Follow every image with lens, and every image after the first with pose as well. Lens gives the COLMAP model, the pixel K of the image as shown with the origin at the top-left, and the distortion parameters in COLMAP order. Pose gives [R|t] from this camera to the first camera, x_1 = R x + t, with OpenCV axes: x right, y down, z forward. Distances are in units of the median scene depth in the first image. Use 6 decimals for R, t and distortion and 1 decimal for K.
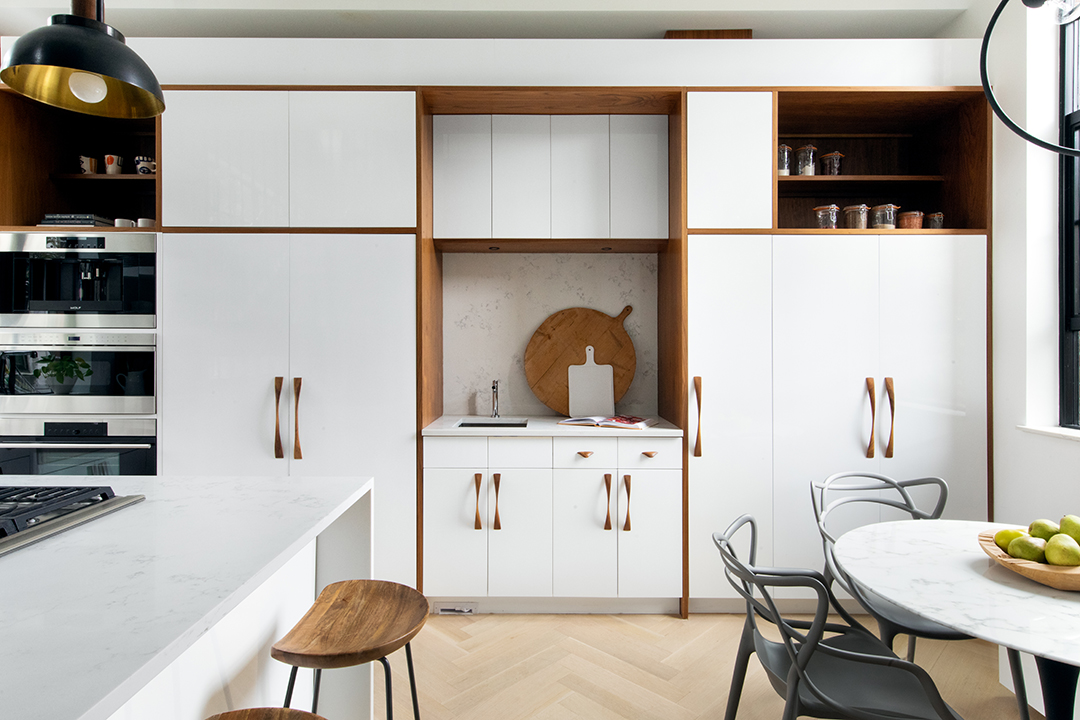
lens RADIAL K [[606.8, 0, 538.1], [0, 606.8, 353.7], [0, 0, 1]] dist [-0.003297, 0.001319]
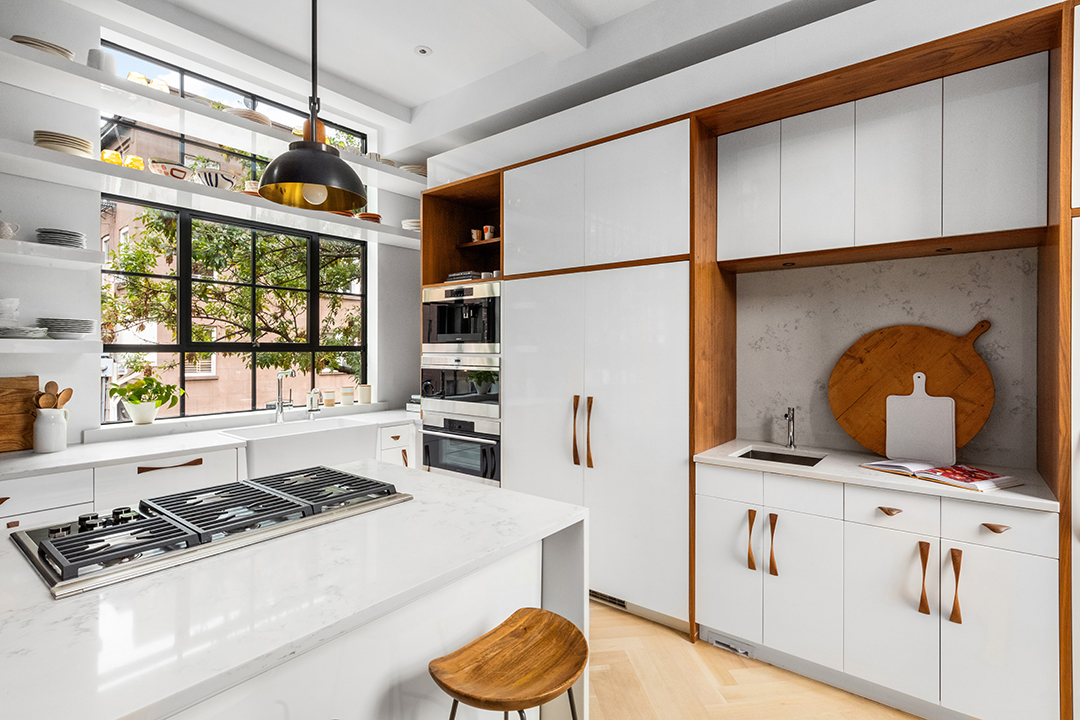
lens RADIAL K [[520.8, 0, 540.3], [0, 520.8, 357.8], [0, 0, 1]] dist [0.002411, -0.000600]
pose [[0.783551, 0.006177, -0.621297, 0.139694], [-0.005978, 0.999979, 0.002402, -0.035760], [0.621299, 0.001833, 0.783572, 0.166069]]
